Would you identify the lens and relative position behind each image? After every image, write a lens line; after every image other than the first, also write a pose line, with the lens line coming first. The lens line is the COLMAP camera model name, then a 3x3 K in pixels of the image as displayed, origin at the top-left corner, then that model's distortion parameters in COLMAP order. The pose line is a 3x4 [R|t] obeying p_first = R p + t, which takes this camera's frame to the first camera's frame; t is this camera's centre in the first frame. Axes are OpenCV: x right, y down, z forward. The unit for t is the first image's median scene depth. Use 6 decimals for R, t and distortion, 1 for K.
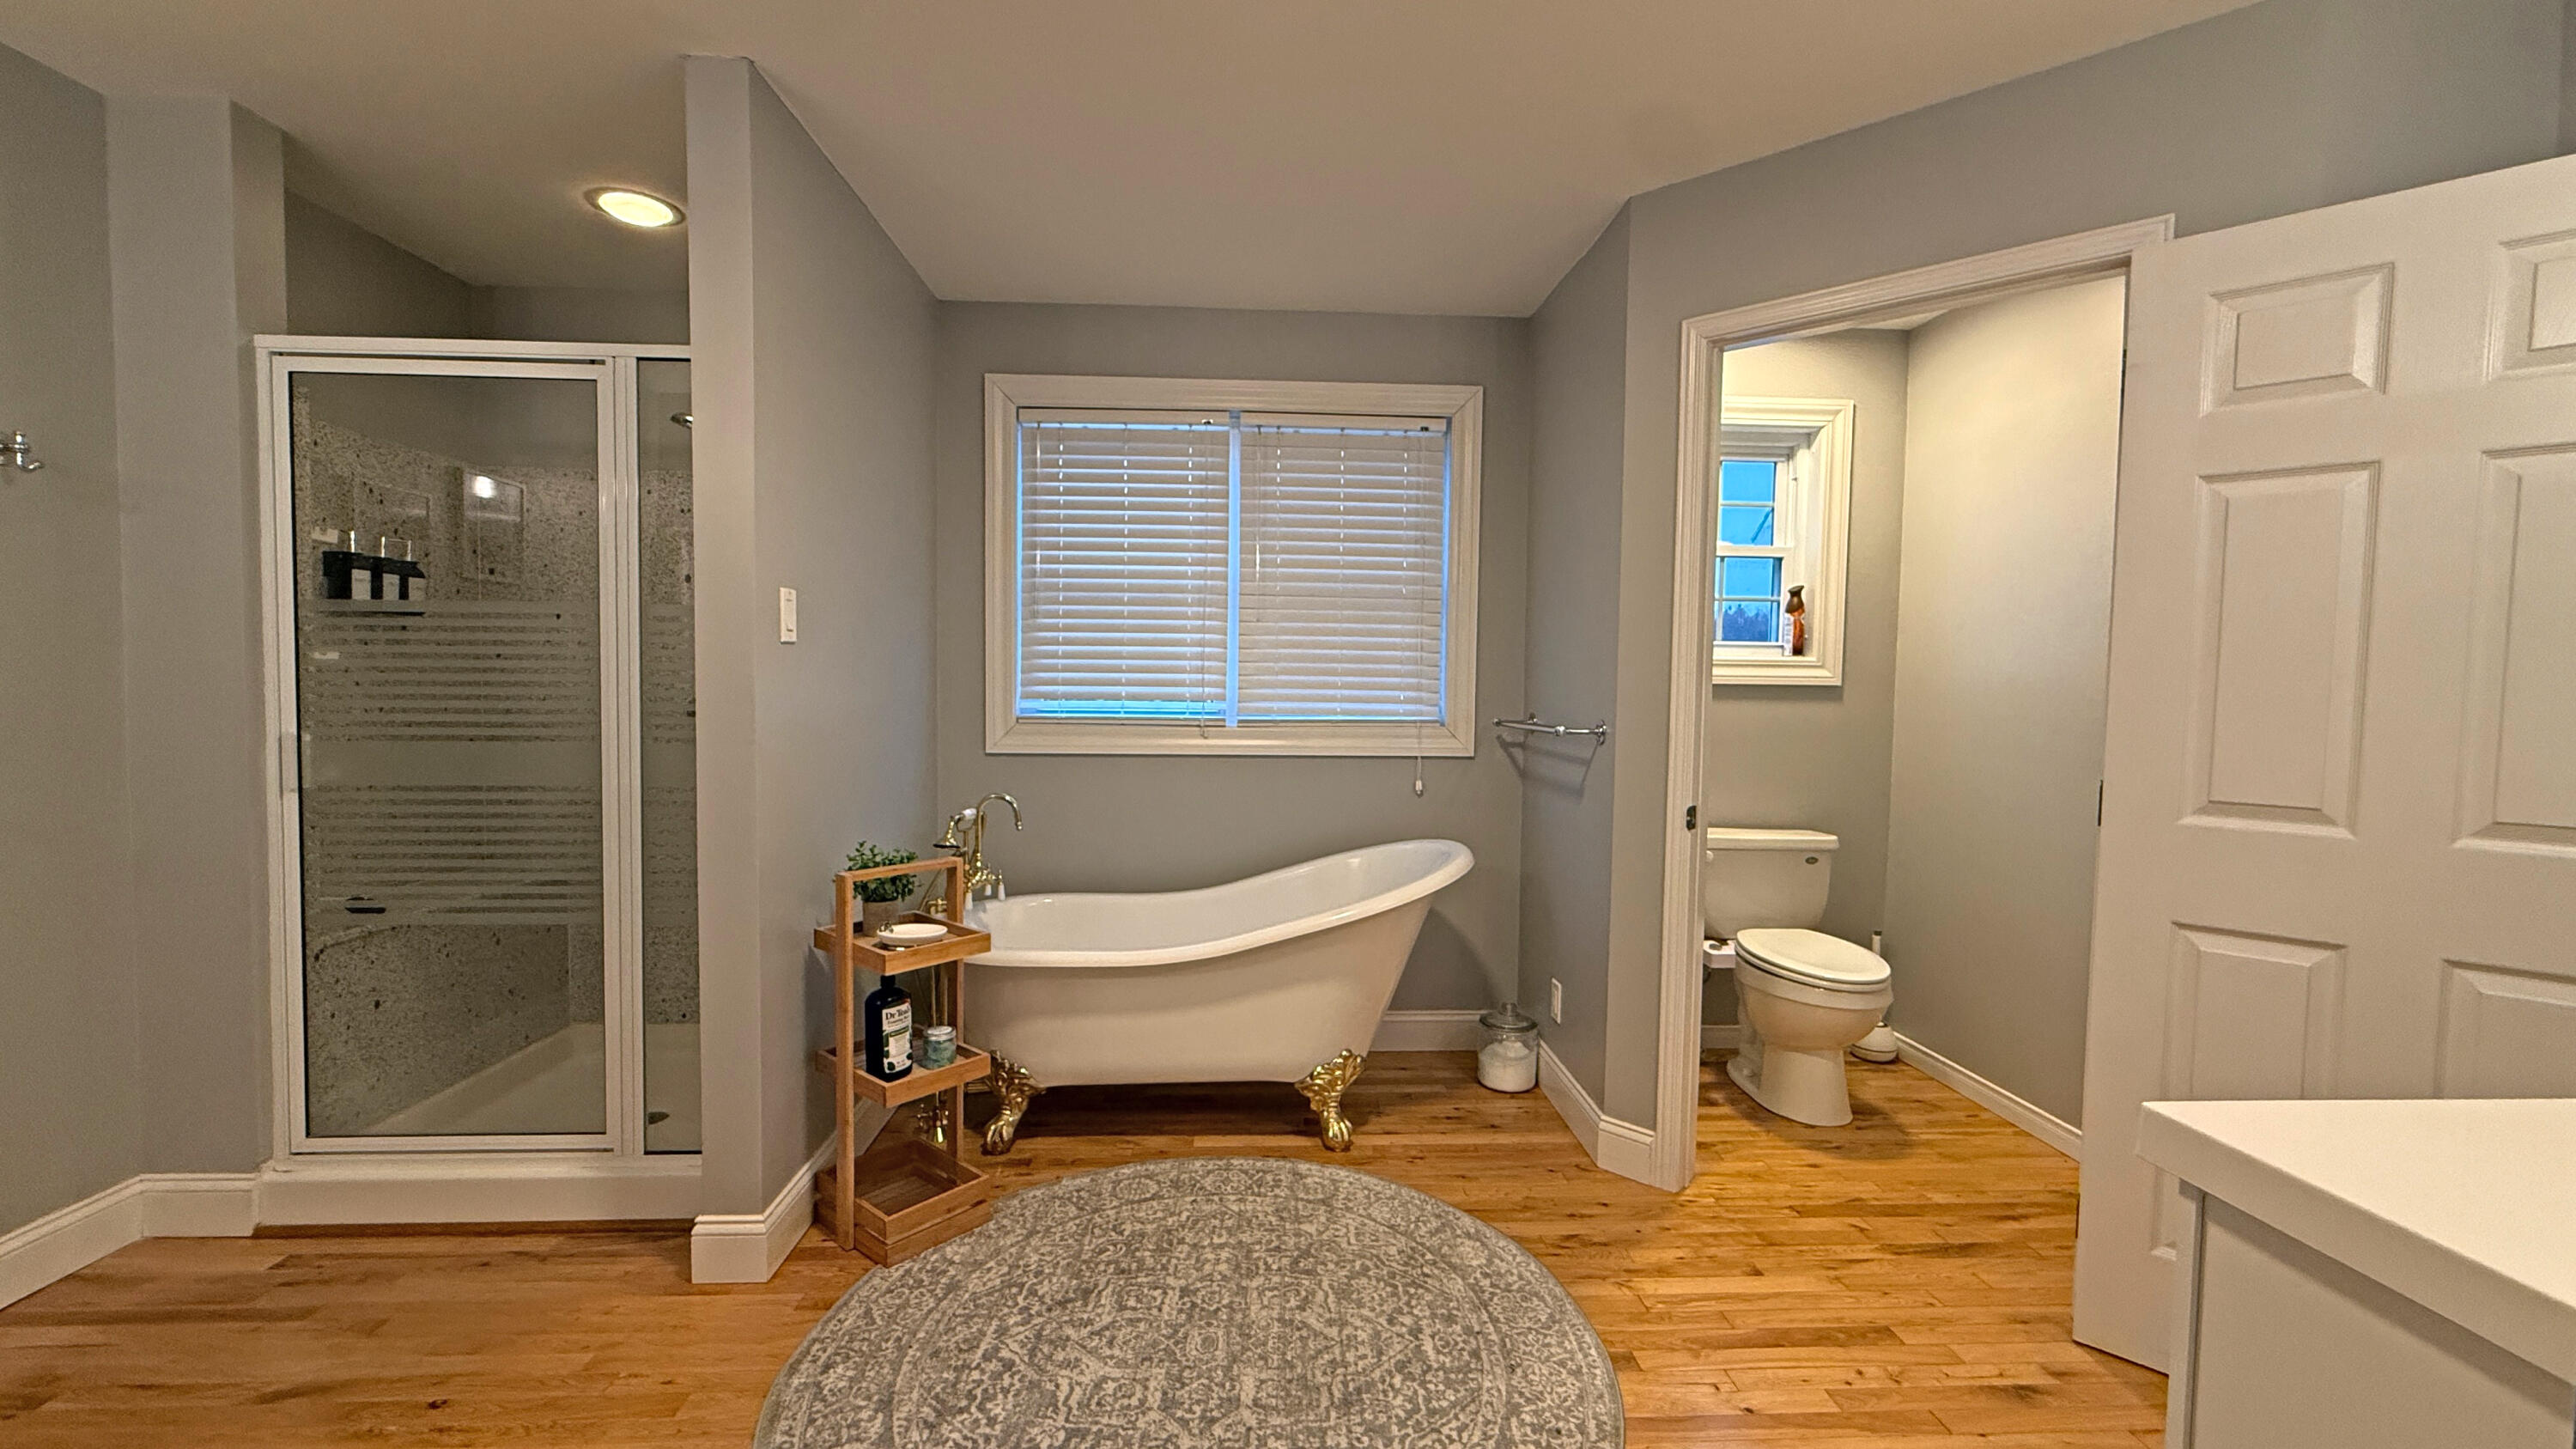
lens RADIAL K [[1027.0, 0, 1284.0], [0, 1027.0, 731.5], [0, 0, 1]] dist [-0.003775, -0.000372]
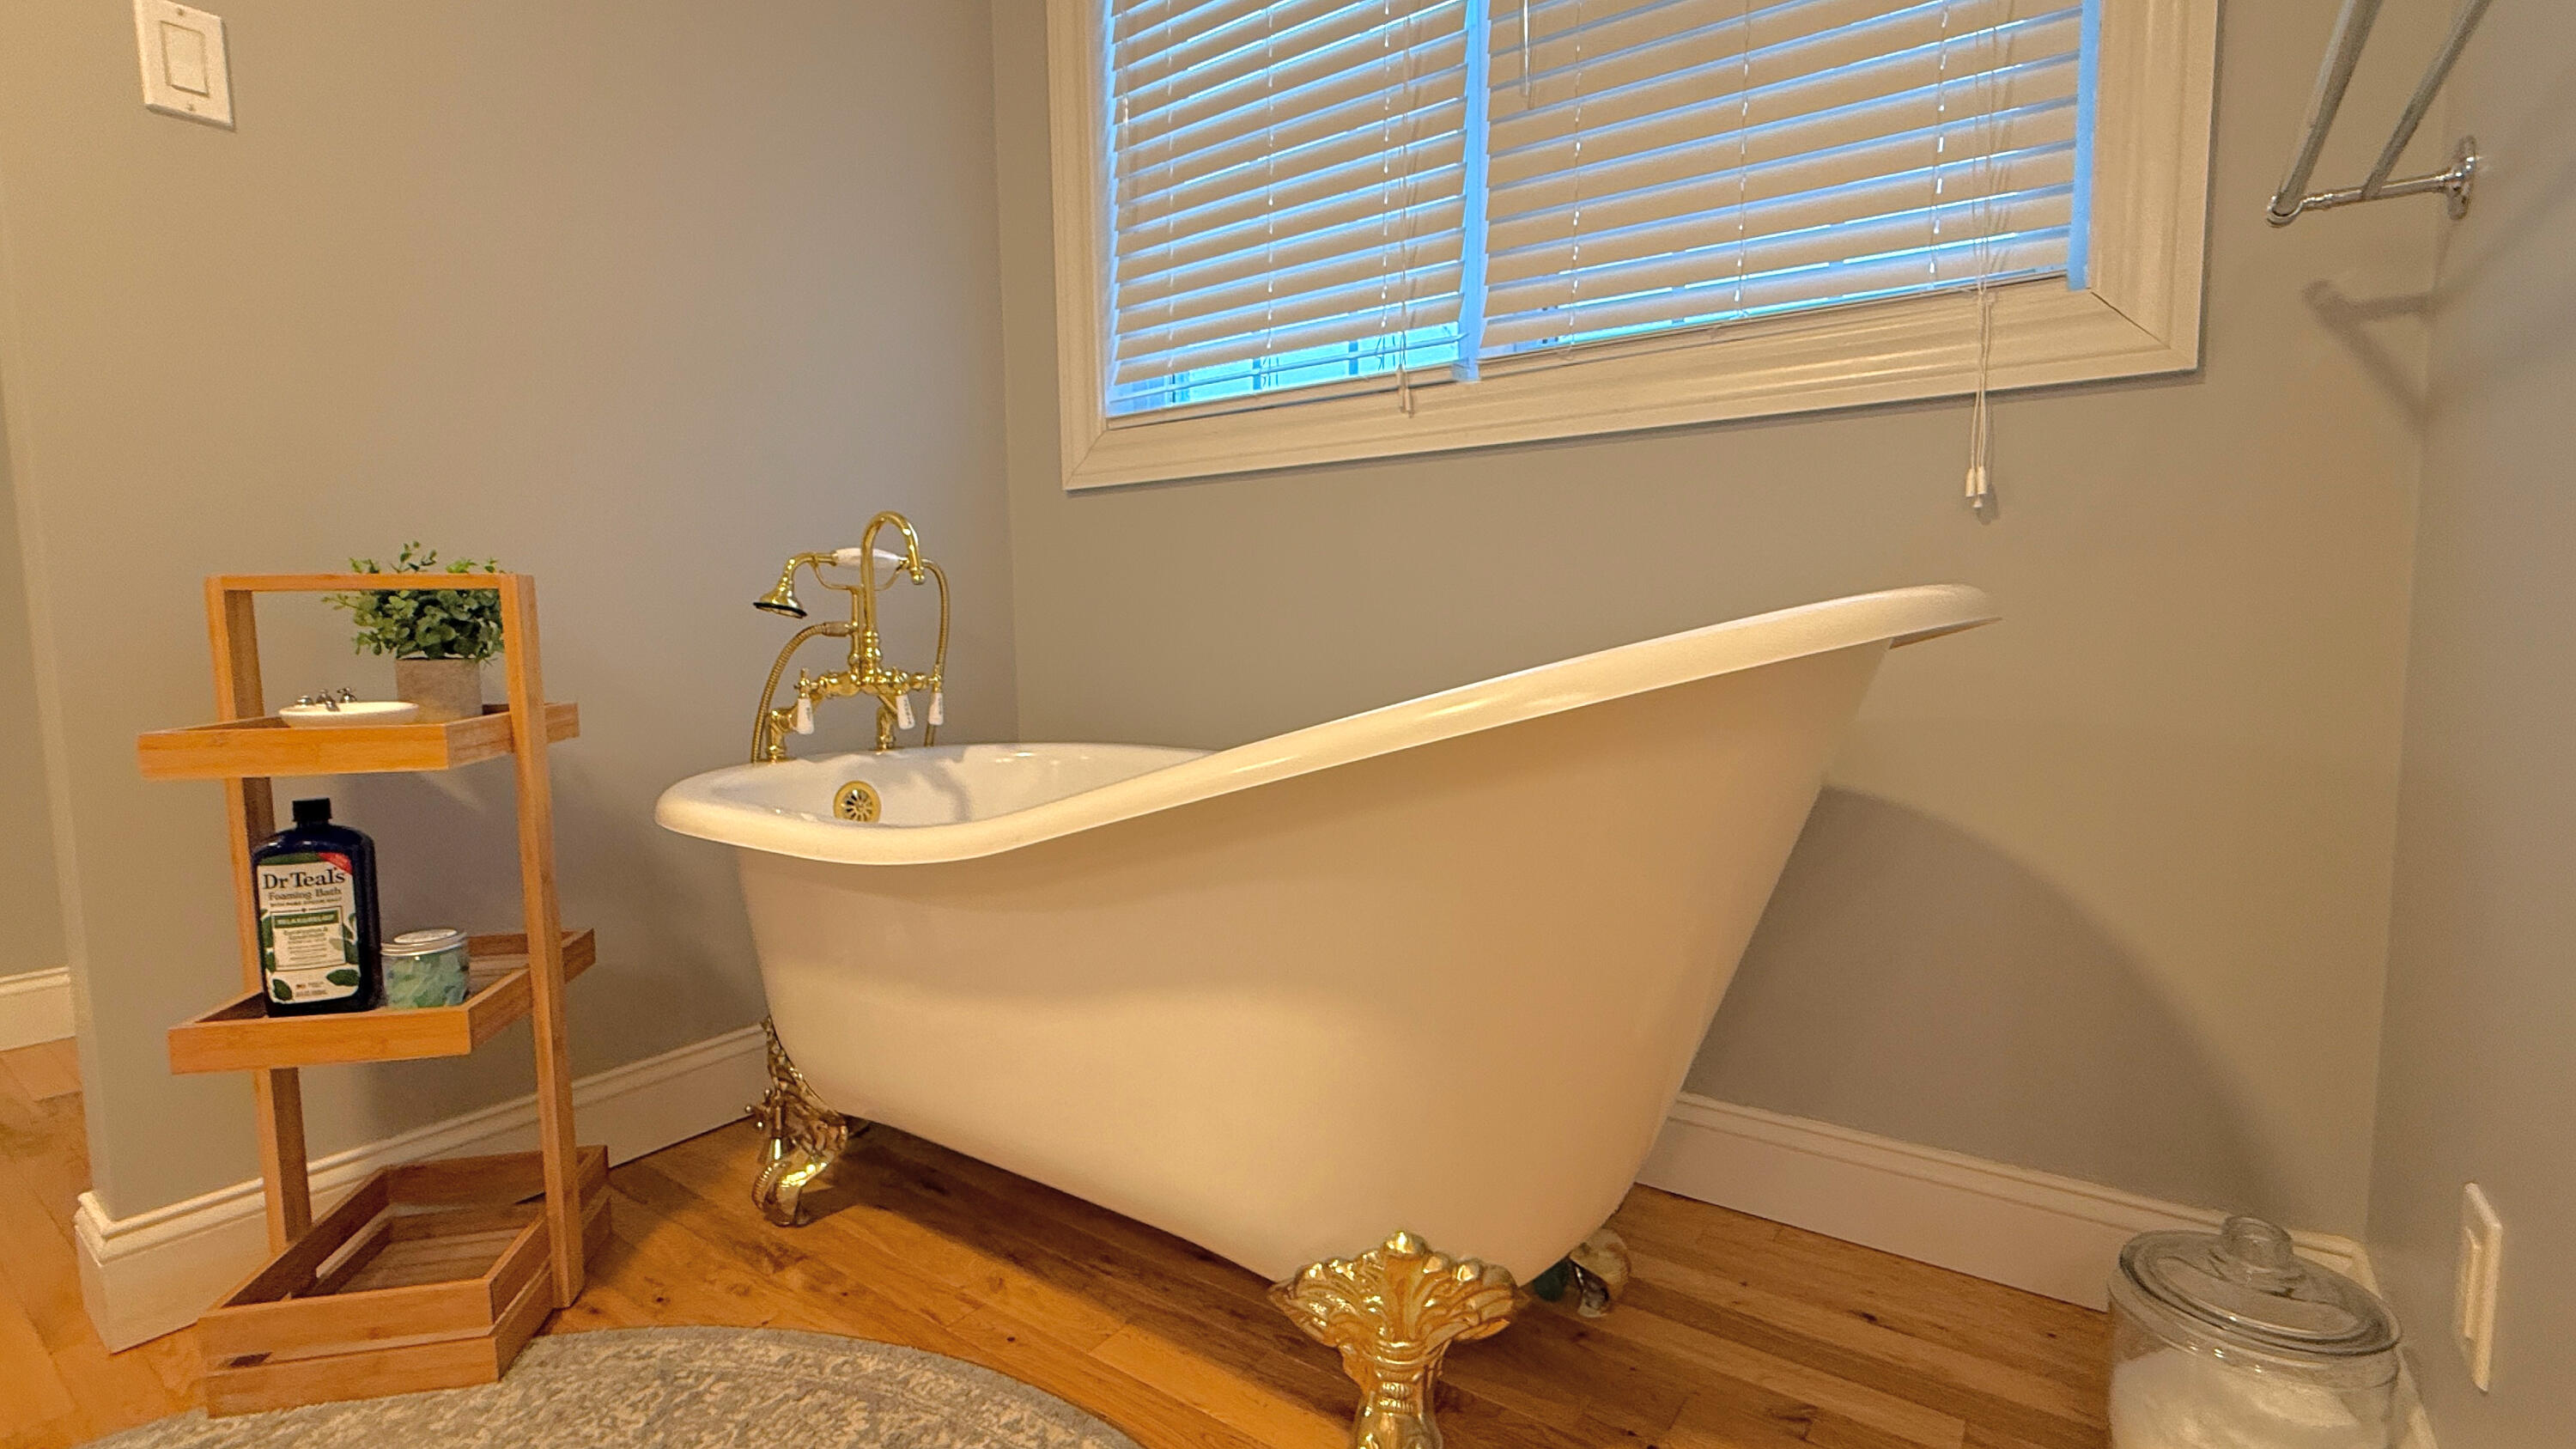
lens RADIAL K [[1183.8, 0, 1287.2], [0, 1183.8, 732.1], [0, 0, 1]] dist [-0.004967, -0.000323]
pose [[0.771925, 0.039633, -0.634477, 0.256563], [-0.011435, 0.998759, 0.048476, 0.145162], [0.635611, -0.030165, 0.771420, 0.722267]]
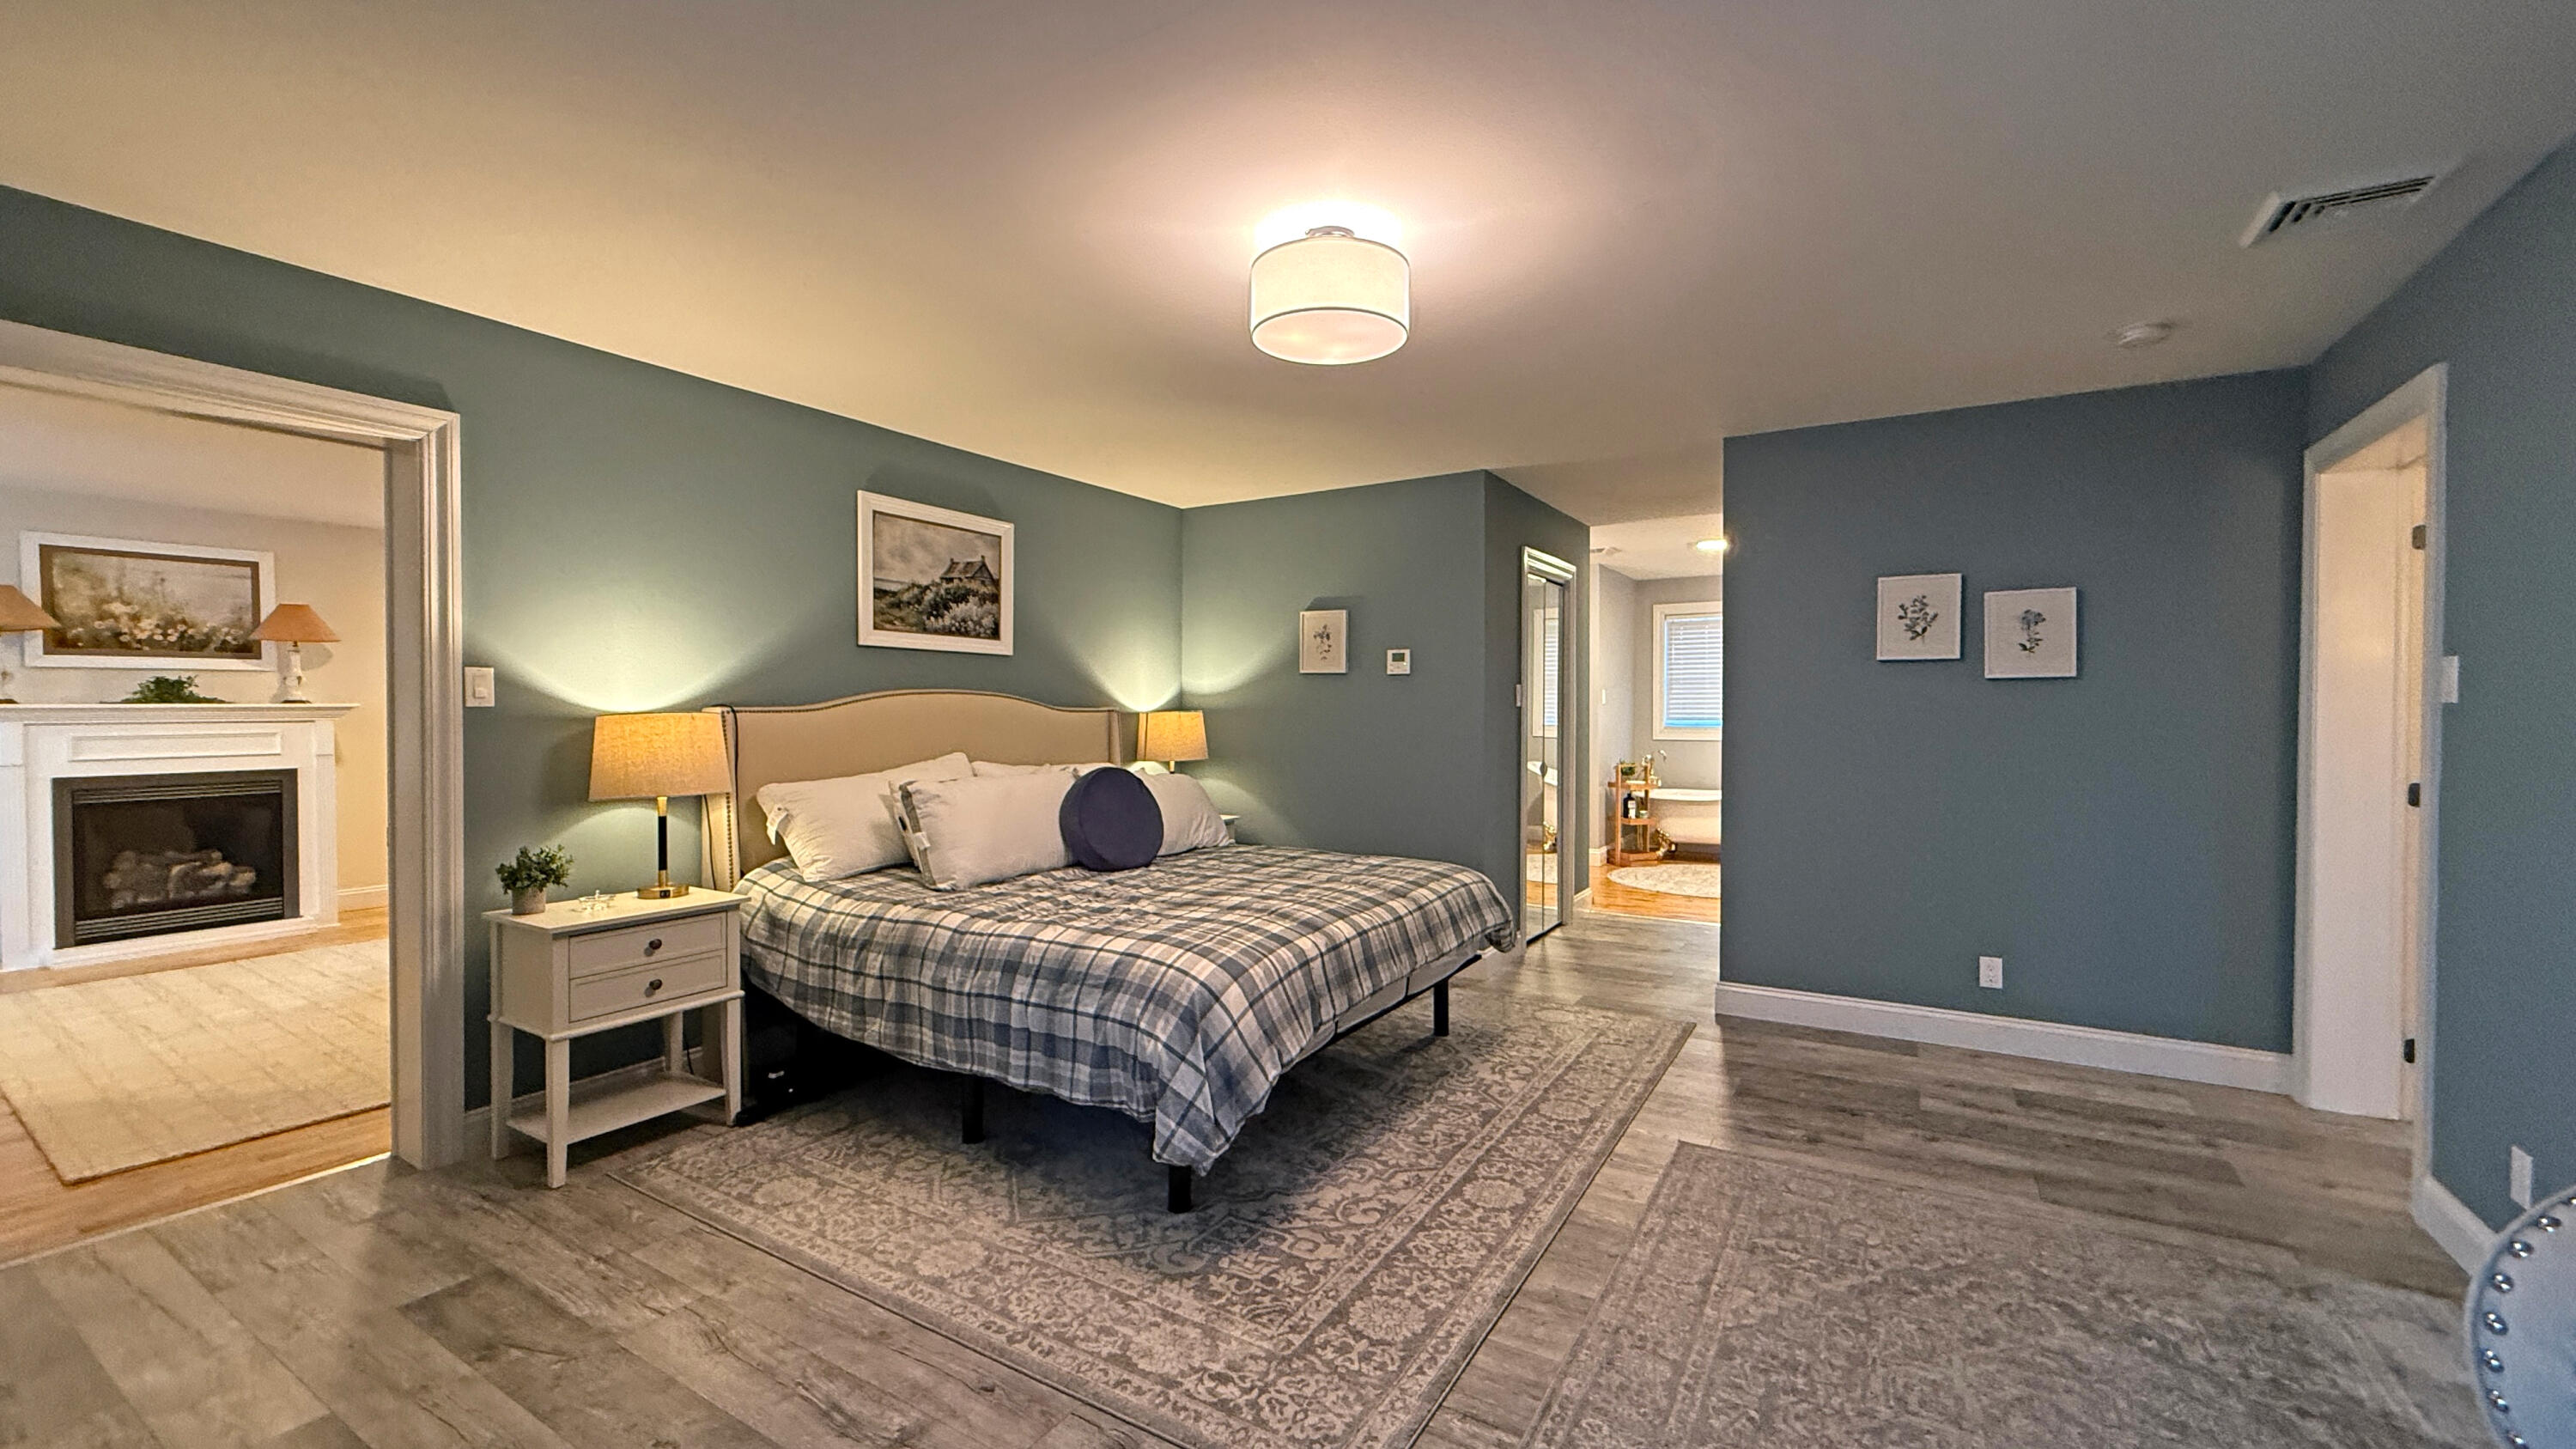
lens RADIAL K [[1027.0, 0, 1286.0], [0, 1027.0, 724.1], [0, 0, 1]] dist [-0.003775, -0.000372]
pose [[0.827605, -0.004239, -0.561295, 0.553060], [-0.016608, 0.999349, -0.032035, 0.103236], [0.561065, 0.035835, 0.826996, -2.288728]]
